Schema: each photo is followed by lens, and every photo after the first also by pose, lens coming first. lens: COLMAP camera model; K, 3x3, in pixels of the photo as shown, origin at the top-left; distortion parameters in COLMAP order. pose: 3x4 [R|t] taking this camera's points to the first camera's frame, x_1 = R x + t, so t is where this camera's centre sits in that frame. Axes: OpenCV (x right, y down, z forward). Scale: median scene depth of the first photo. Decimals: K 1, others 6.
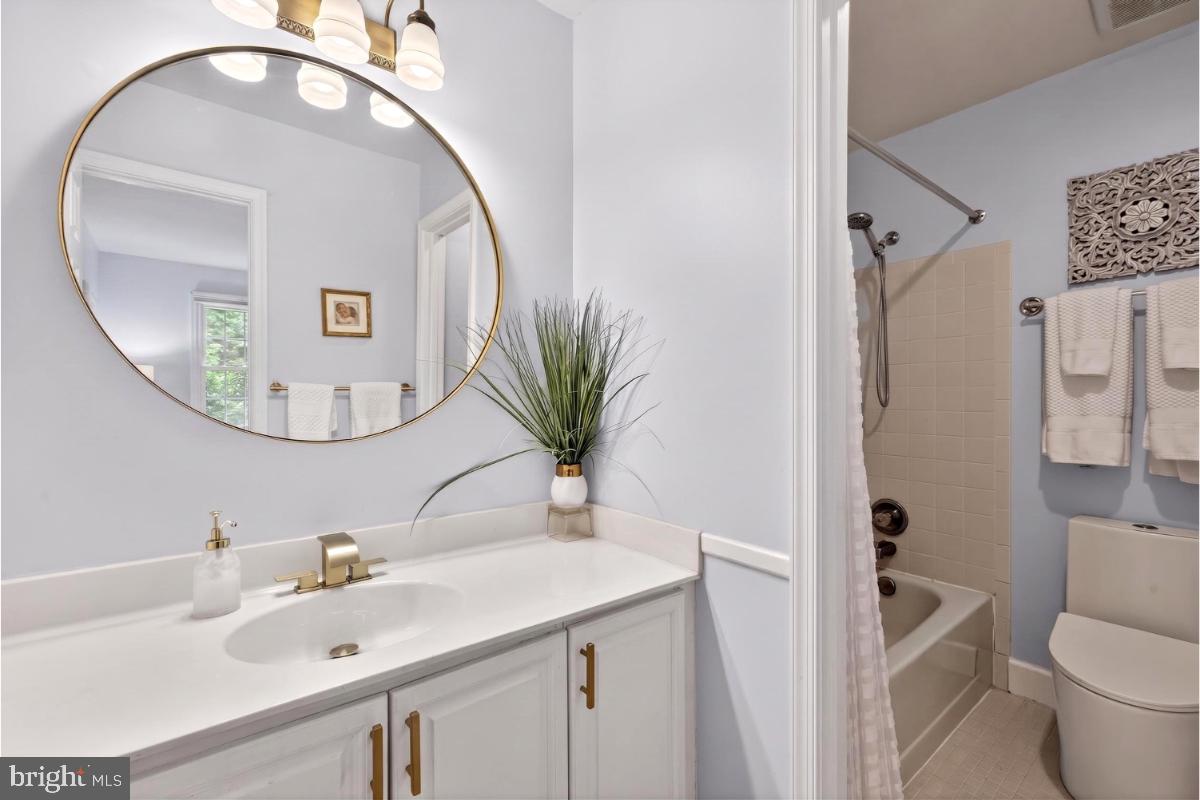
lens RADIAL K [[495.4, 0, 599.8], [0, 495.4, 415.7], [0, 0, 1]] dist [-0.000283, -0.000263]
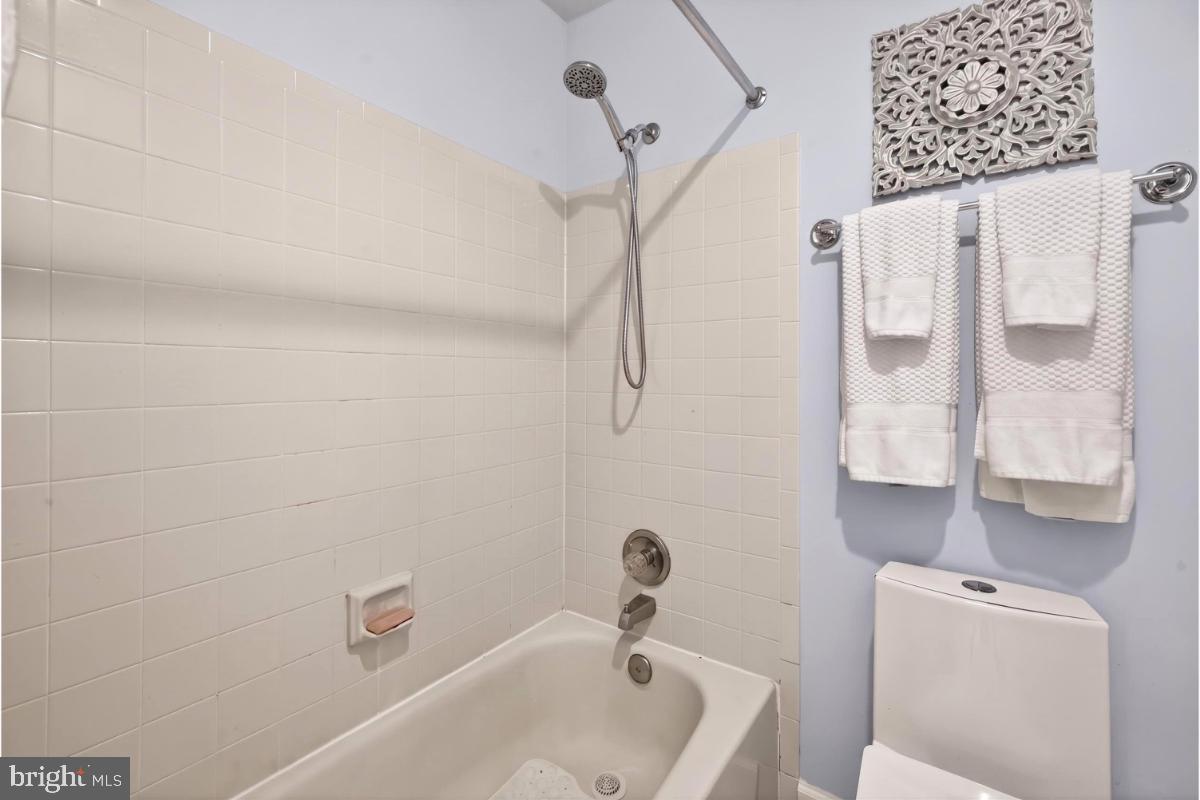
lens RADIAL K [[501.2, 0, 603.8], [0, 501.2, 395.8], [0, 0, 1]] dist [0.001752, -0.000459]
pose [[0.960287, -0.001822, 0.279009, 0.458188], [0.002133, 0.999997, -0.000813, -0.010482], [-0.279007, 0.001376, 0.960288, 0.505007]]
